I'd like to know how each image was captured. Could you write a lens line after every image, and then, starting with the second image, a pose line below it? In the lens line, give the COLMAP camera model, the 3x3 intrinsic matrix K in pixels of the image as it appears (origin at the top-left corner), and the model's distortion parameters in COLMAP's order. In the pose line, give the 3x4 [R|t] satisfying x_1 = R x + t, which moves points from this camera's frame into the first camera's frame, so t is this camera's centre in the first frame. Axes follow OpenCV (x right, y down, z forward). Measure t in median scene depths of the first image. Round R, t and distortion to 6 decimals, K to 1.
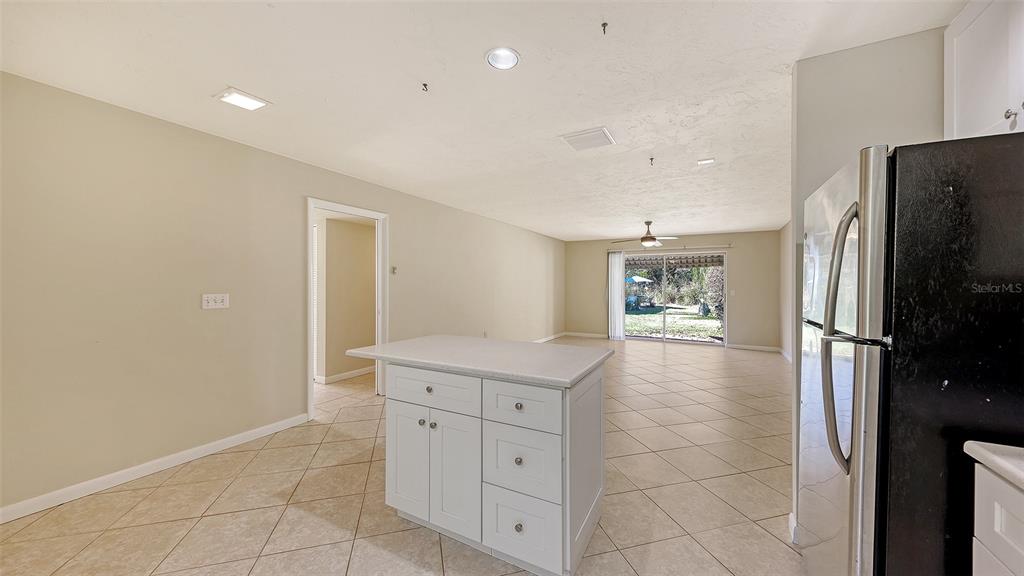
lens RADIAL K [[357.1, 0, 510.3], [0, 357.1, 284.7], [0, 0, 1]] dist [0.006148, -0.001040]
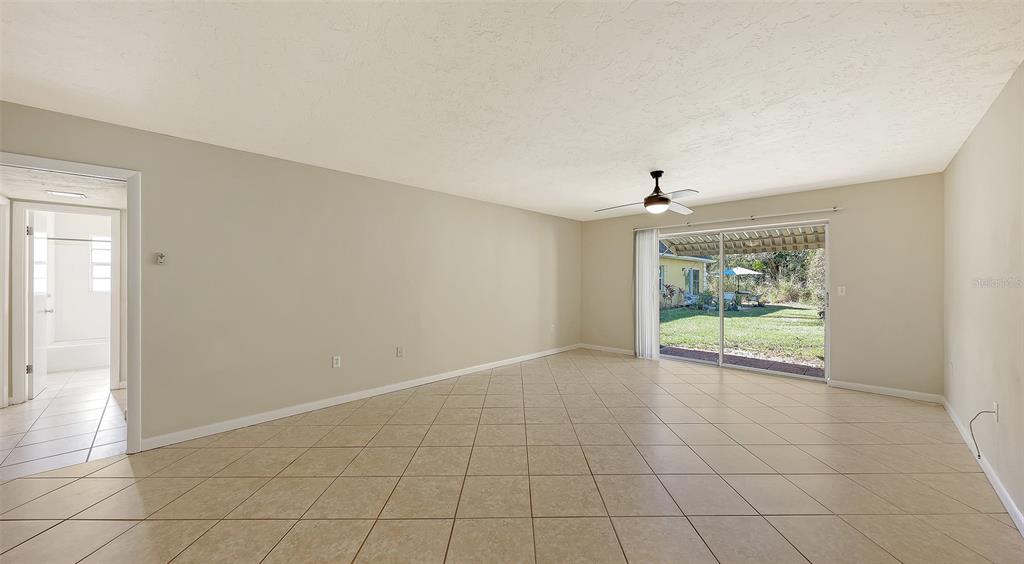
lens RADIAL K [[359.1, 0, 514.2], [0, 359.1, 280.1], [0, 0, 1]] dist [-0.000667, -0.000161]
pose [[0.963731, -0.007173, -0.266780, 0.219988], [0.007313, 0.999973, -0.000469, 0.001633], [0.266777, -0.001499, 0.963757, 0.249621]]
